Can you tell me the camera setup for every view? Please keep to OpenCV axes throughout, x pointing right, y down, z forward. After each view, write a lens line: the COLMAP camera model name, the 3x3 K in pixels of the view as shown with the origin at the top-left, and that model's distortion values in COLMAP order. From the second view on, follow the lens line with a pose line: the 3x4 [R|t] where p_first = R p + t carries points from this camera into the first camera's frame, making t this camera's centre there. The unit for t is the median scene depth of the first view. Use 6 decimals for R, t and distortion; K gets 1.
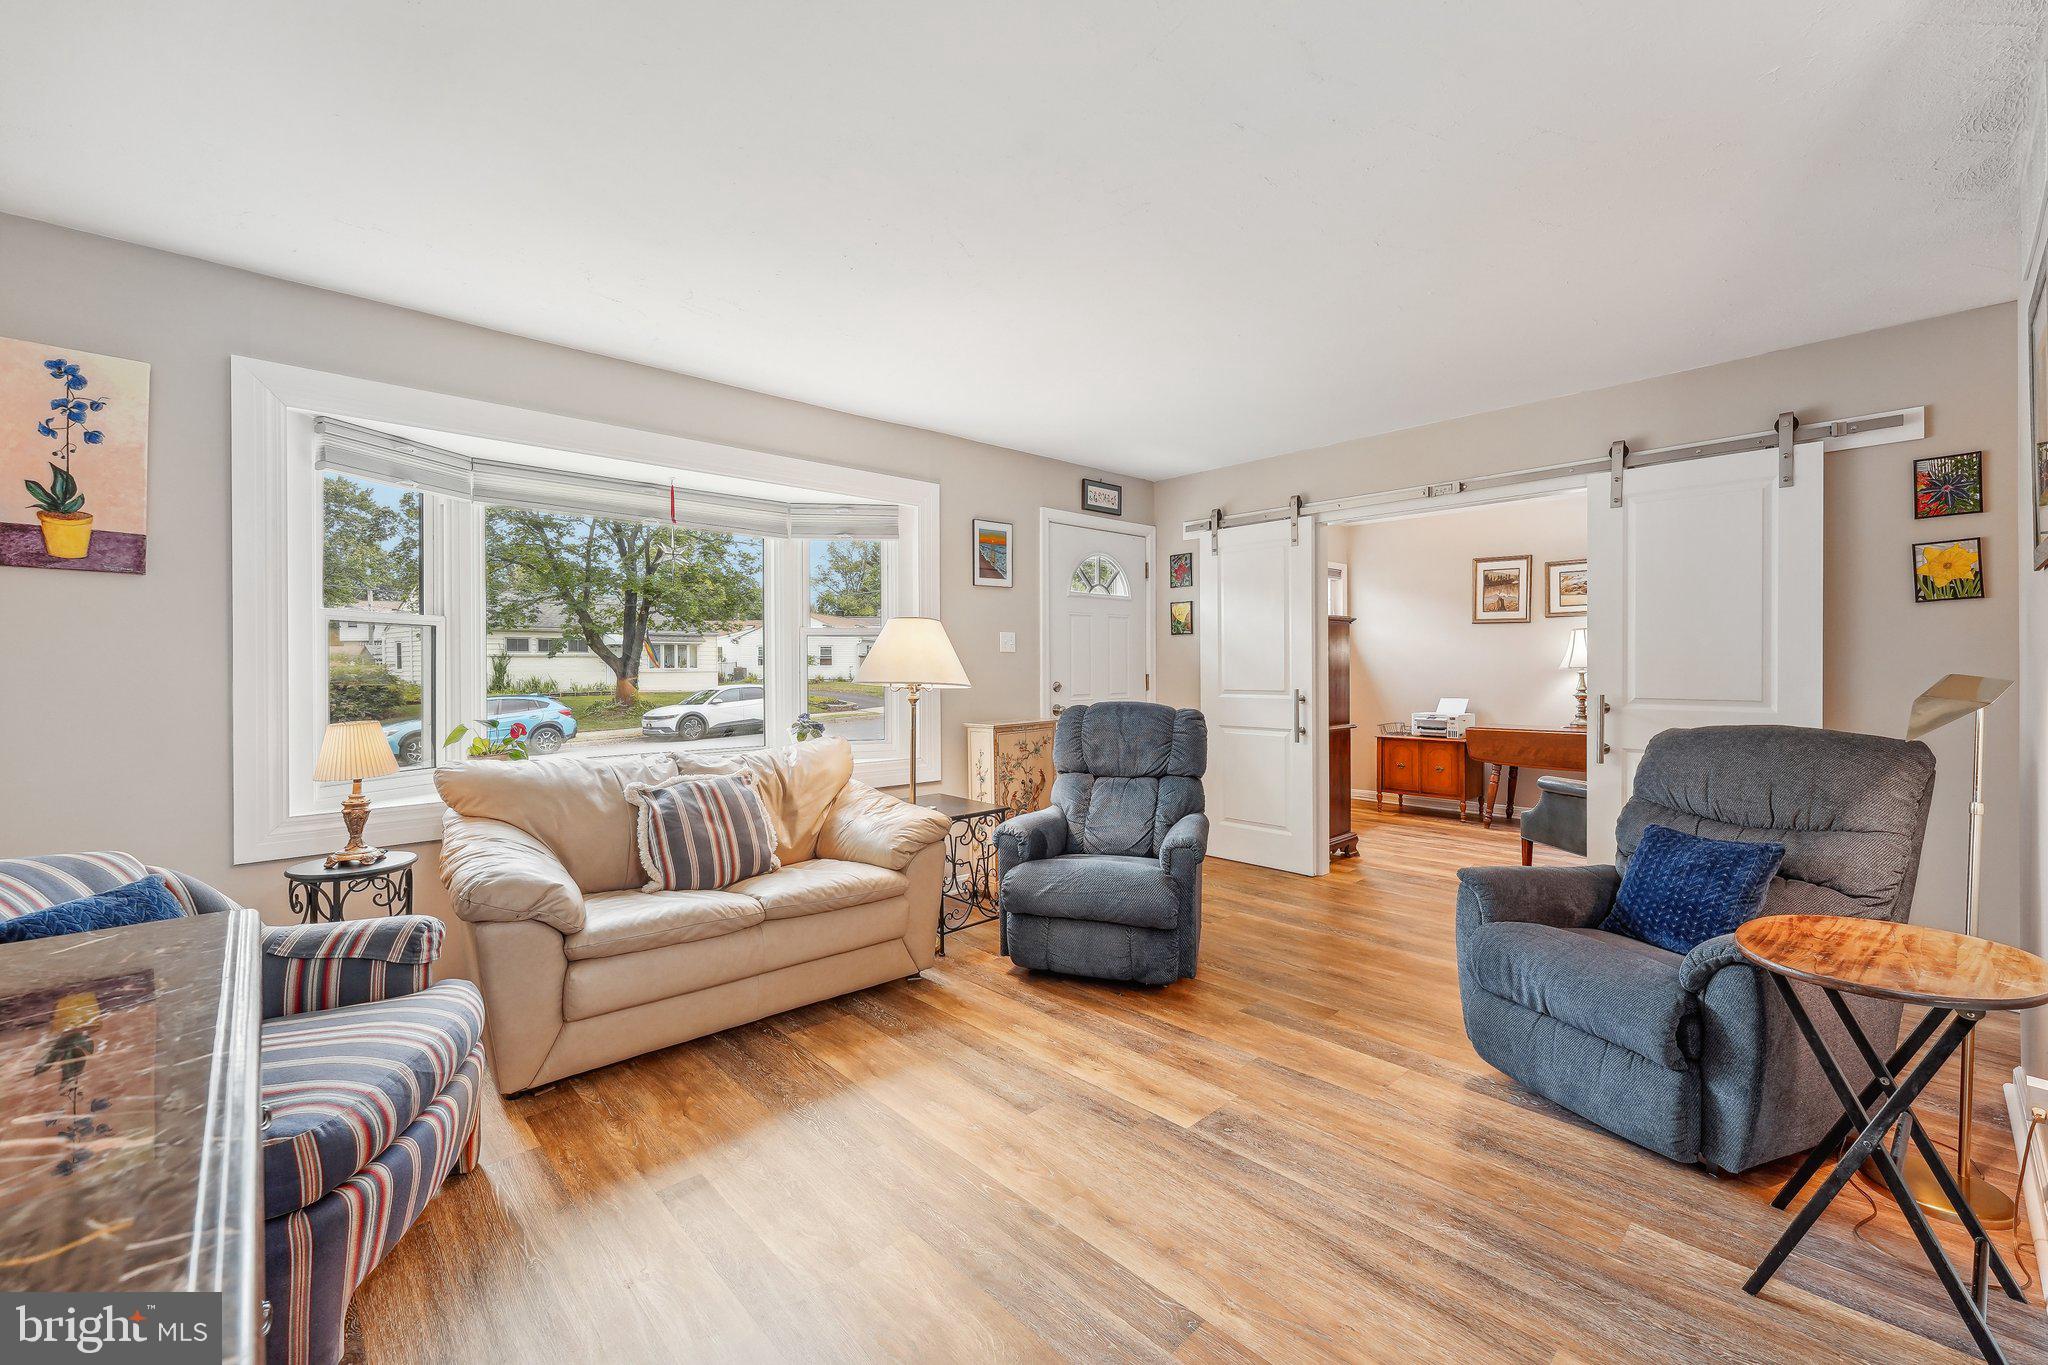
lens RADIAL K [[833.4, 0, 1016.7], [0, 833.4, 674.4], [0, 0, 1]] dist [-0.000661, 0.000349]
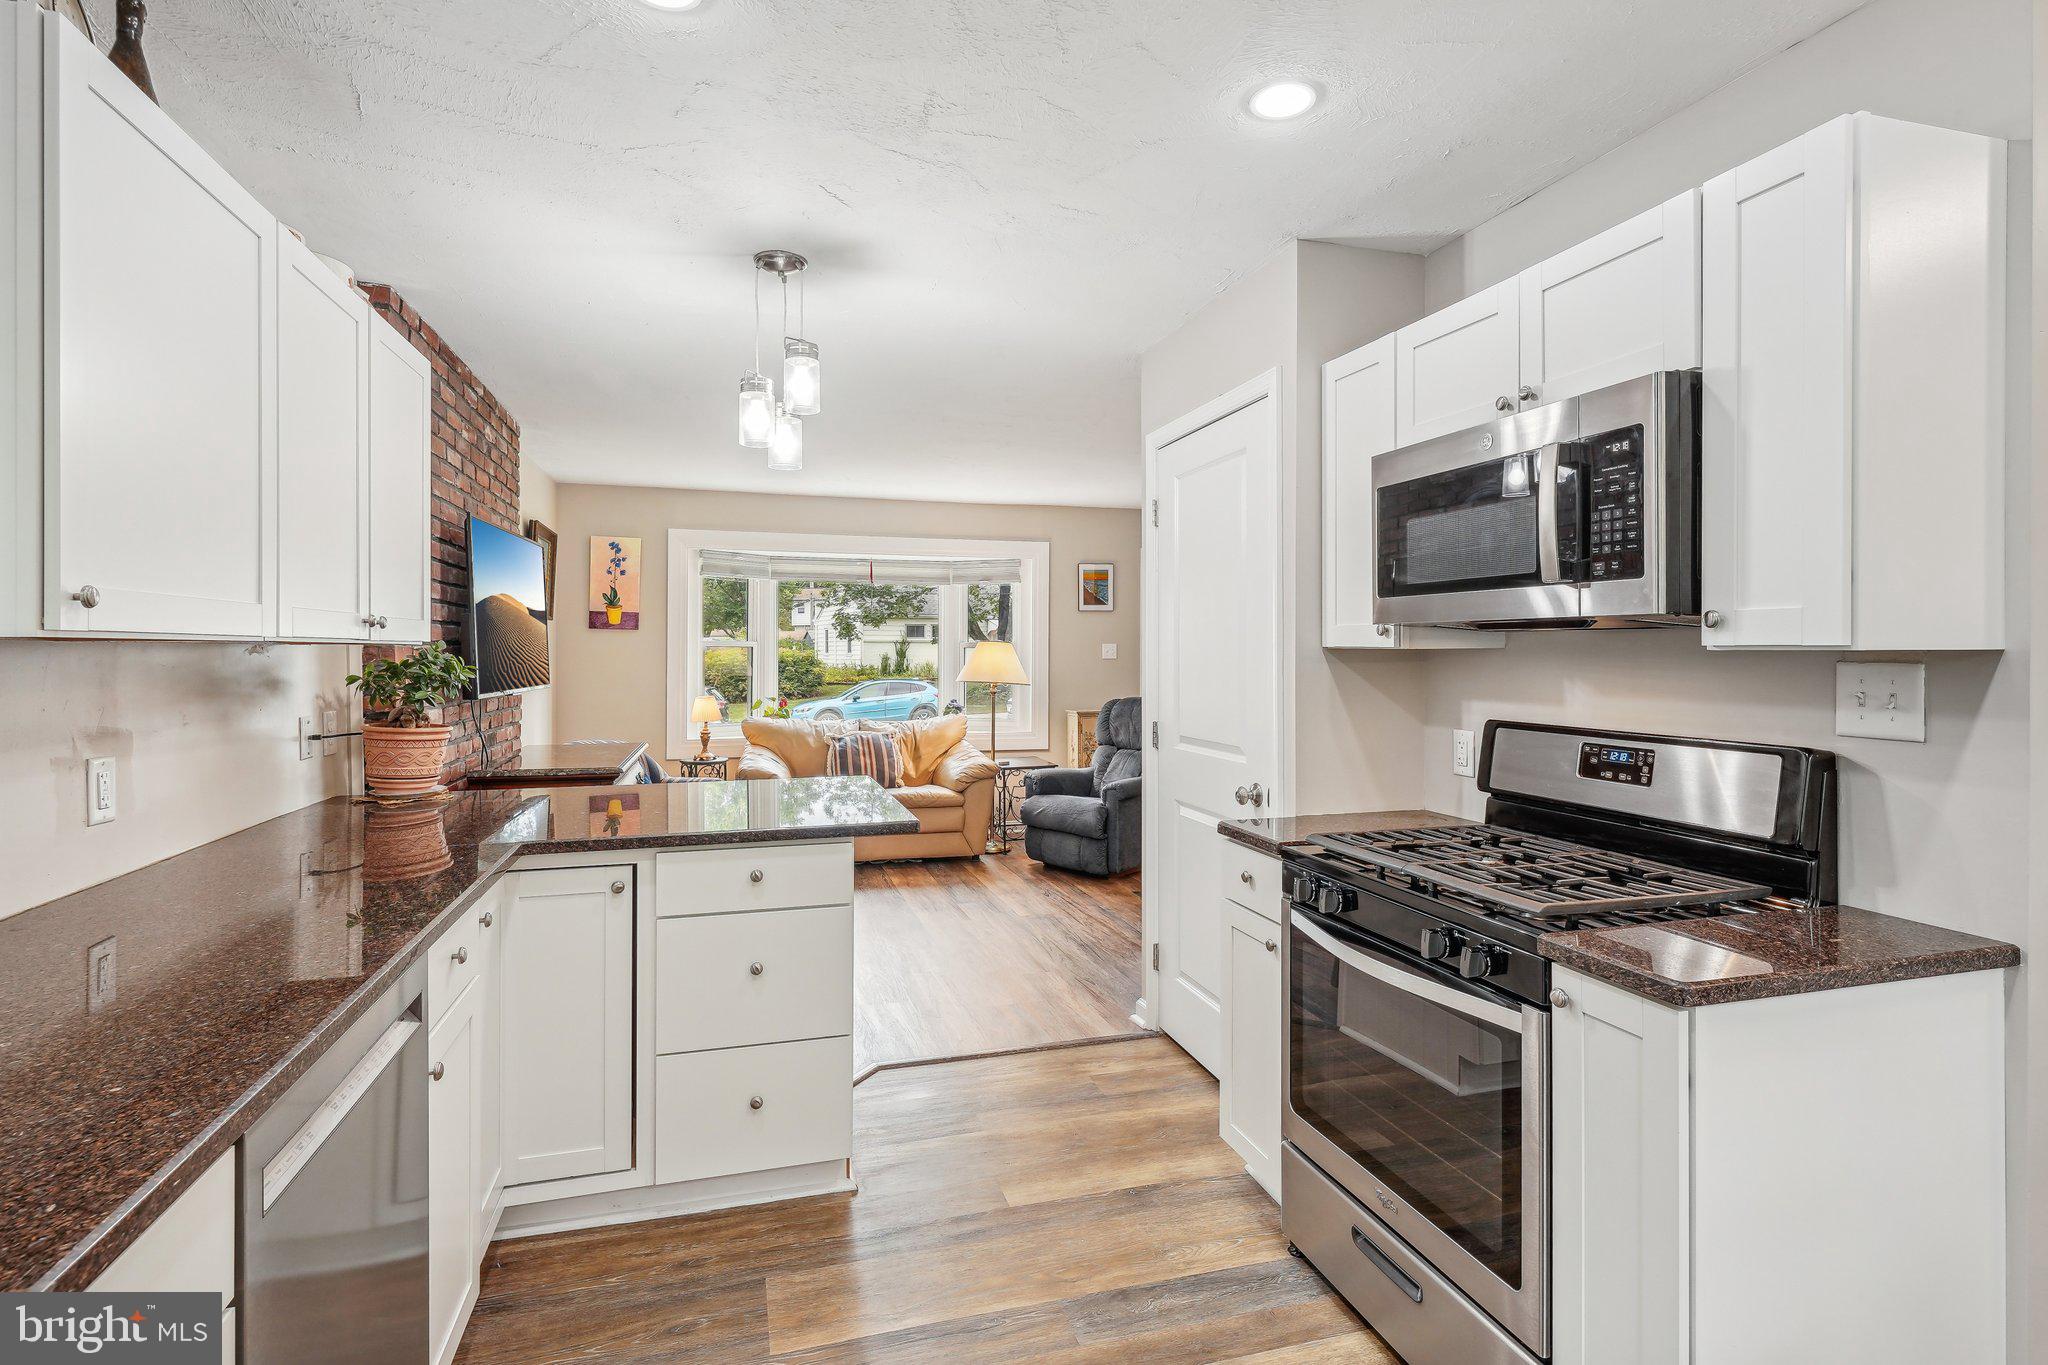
lens RADIAL K [[981.4, 0, 1016.0], [0, 981.4, 651.3], [0, 0, 1]] dist [0.001607, 0.000101]
pose [[0.894774, 0.005997, -0.446478, 0.697571], [-0.009472, 0.999940, -0.005553, -0.035115], [0.446418, 0.009198, 0.894777, -0.610072]]
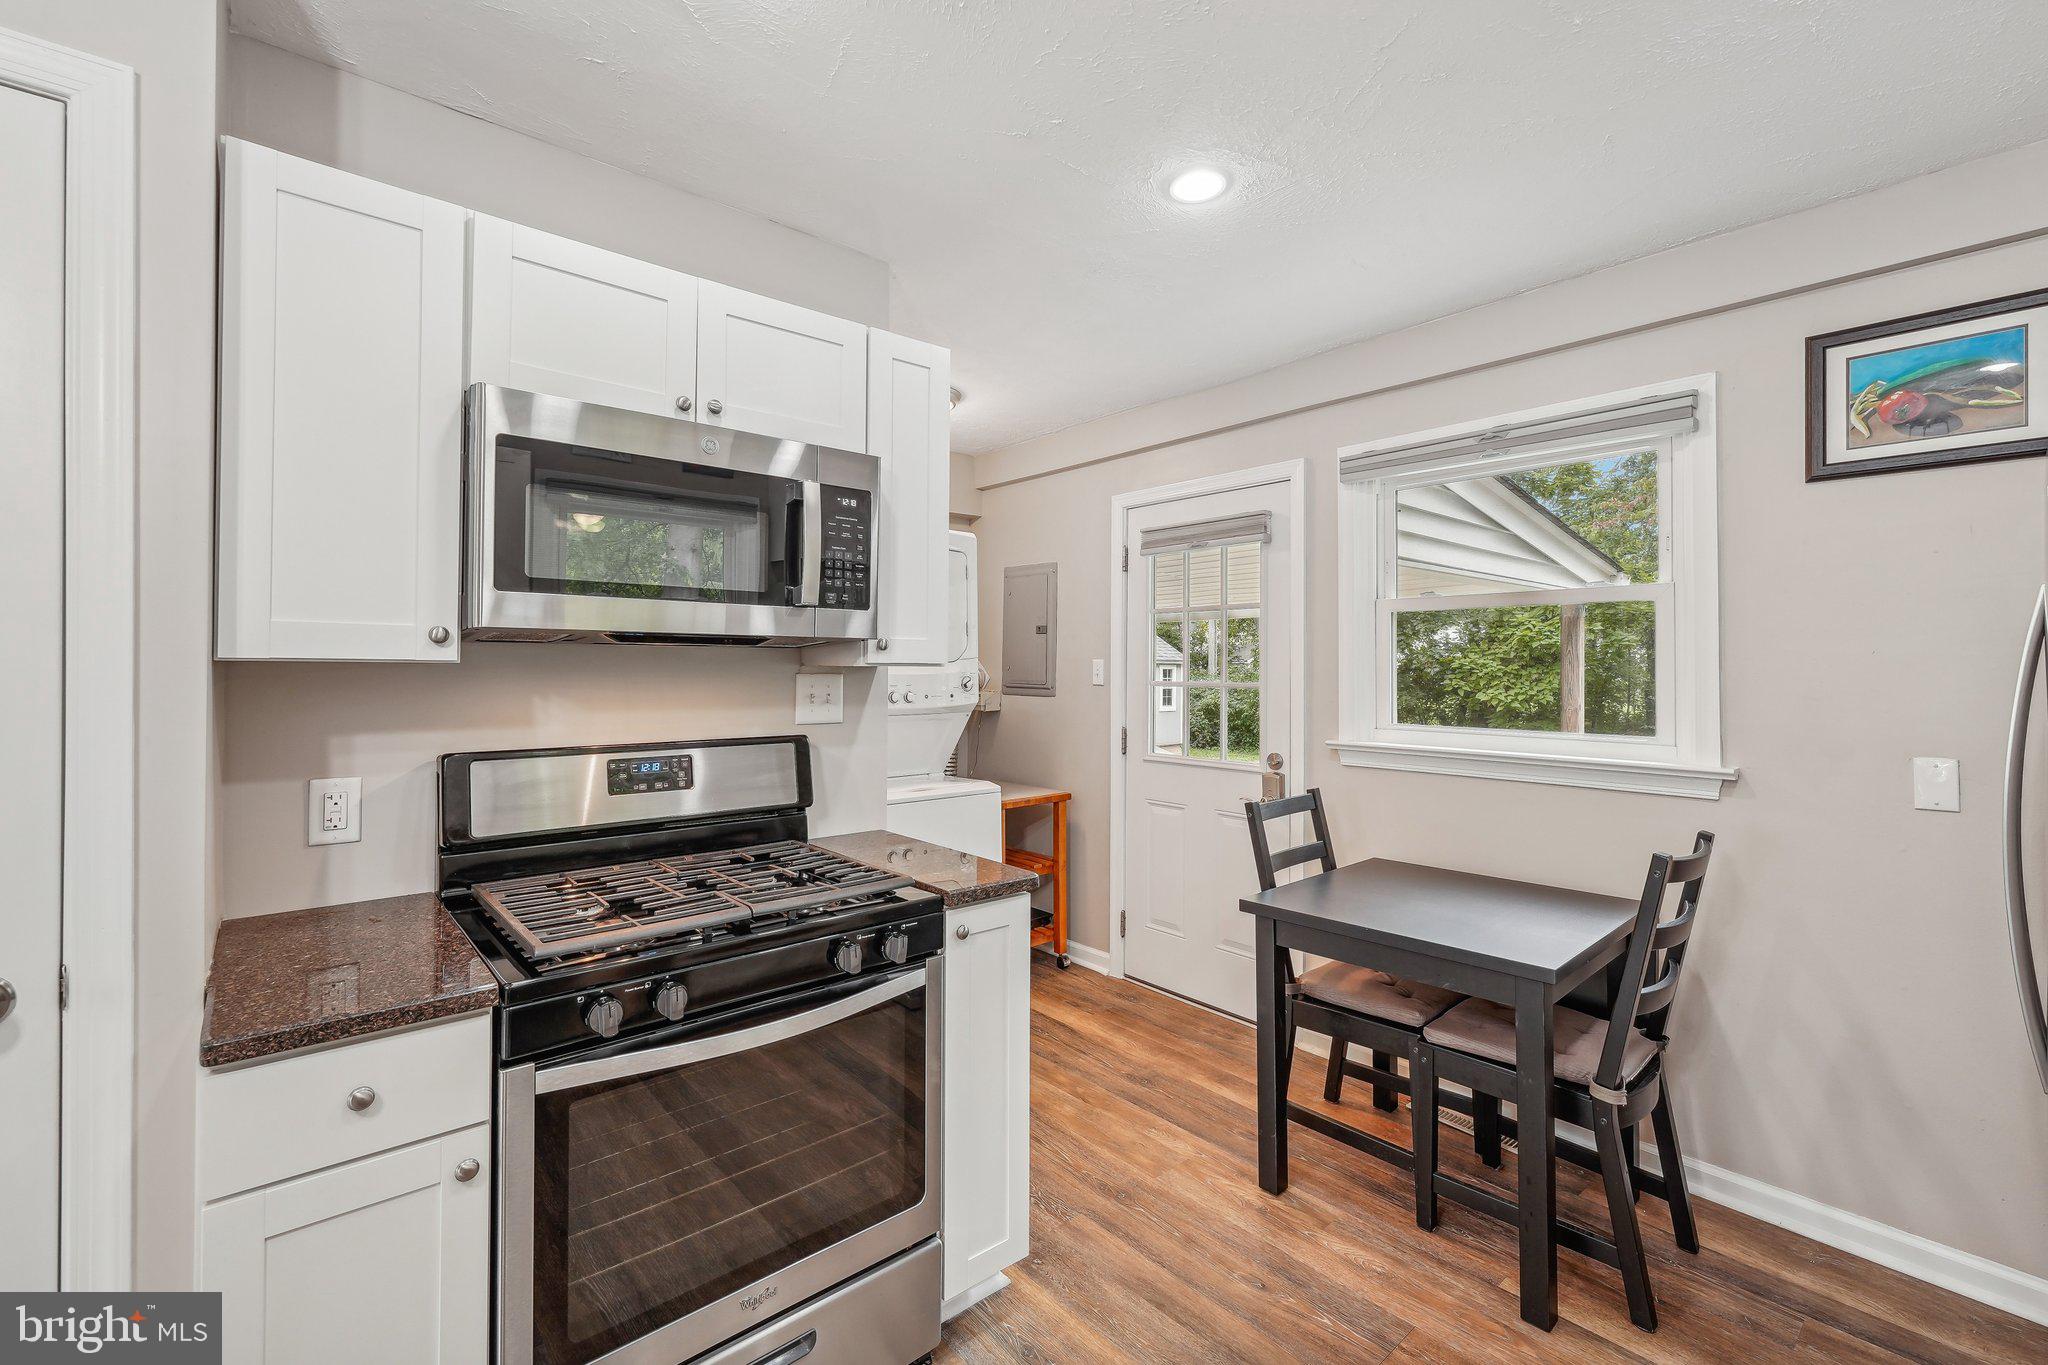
lens RADIAL K [[878.4, 0, 1017.9], [0, 878.4, 659.1], [0, 0, 1]] dist [-0.003026, -0.000326]
pose [[0.037501, 0.008706, 0.999259, 0.258532], [0.005990, 0.999942, -0.008937, -0.039679], [-0.999279, 0.006321, 0.037447, -0.208537]]
